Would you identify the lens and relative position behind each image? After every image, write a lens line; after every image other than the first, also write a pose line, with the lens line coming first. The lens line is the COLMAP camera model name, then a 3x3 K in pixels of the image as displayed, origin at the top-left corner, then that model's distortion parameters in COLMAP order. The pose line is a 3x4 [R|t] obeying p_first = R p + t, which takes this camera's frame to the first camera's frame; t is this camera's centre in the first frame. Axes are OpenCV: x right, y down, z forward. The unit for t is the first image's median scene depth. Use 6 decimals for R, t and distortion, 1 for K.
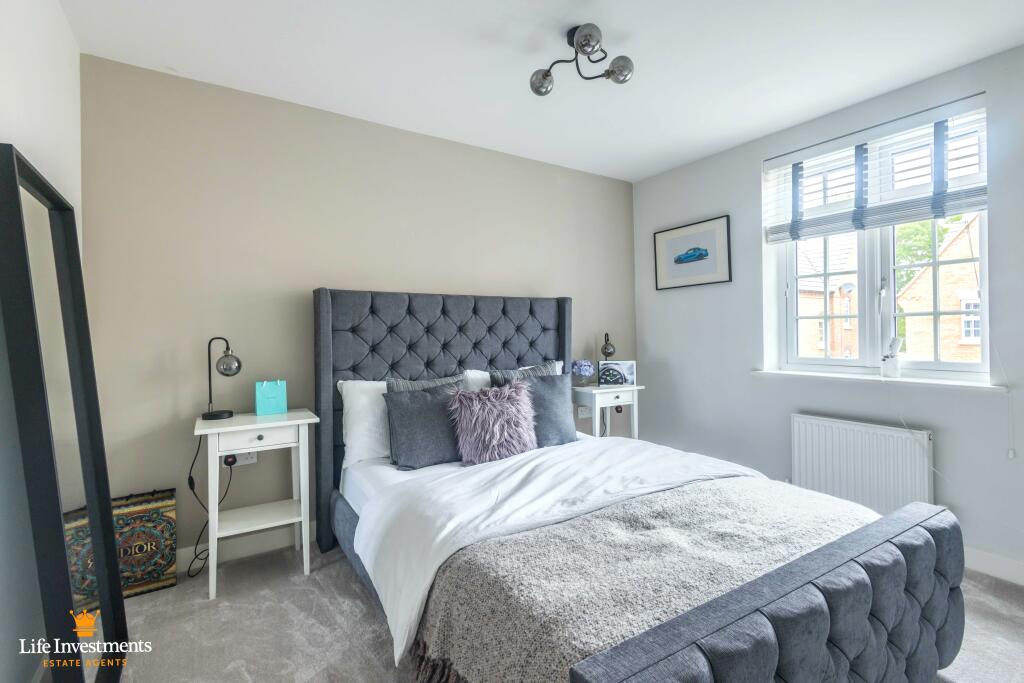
lens RADIAL K [[489.9, 0, 512.0], [0, 489.9, 341.5], [0, 0, 1]] dist [0.000479, -0.000199]
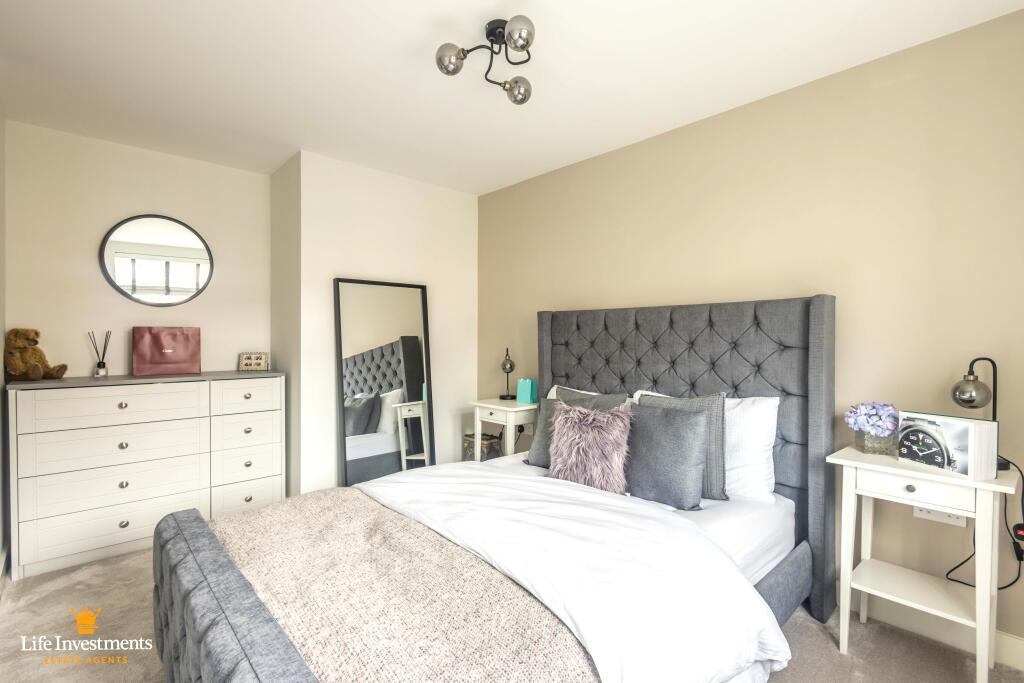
lens RADIAL K [[476.2, 0, 512.0], [0, 476.2, 341.5], [0, 0, 1]] dist [0.000107, -0.000347]
pose [[0.184369, 0.005255, -0.982843, 0.673290], [-0.040244, 0.999187, -0.002207, -0.018452], [0.982033, 0.039960, 0.184431, 0.565105]]
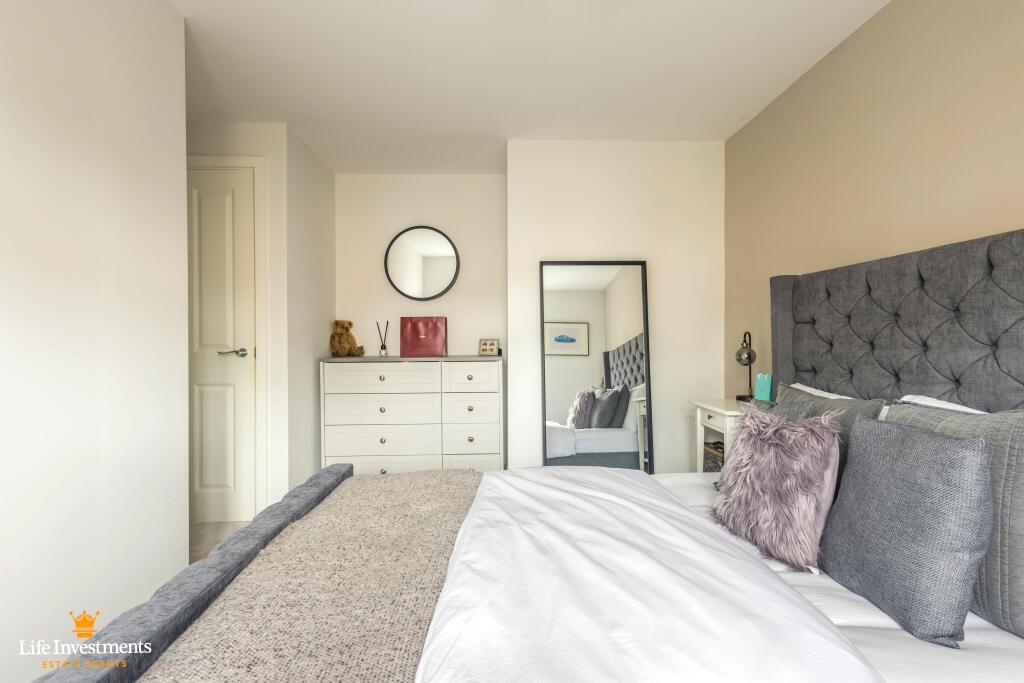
lens RADIAL K [[476.2, 0, 512.0], [0, 476.2, 341.5], [0, 0, 1]] dist [0.000107, -0.000347]
pose [[-0.501434, 0.005092, -0.865181, 0.497031], [-0.030102, 0.999275, 0.023327, 0.004482], [0.864672, 0.037741, -0.500917, 0.830130]]
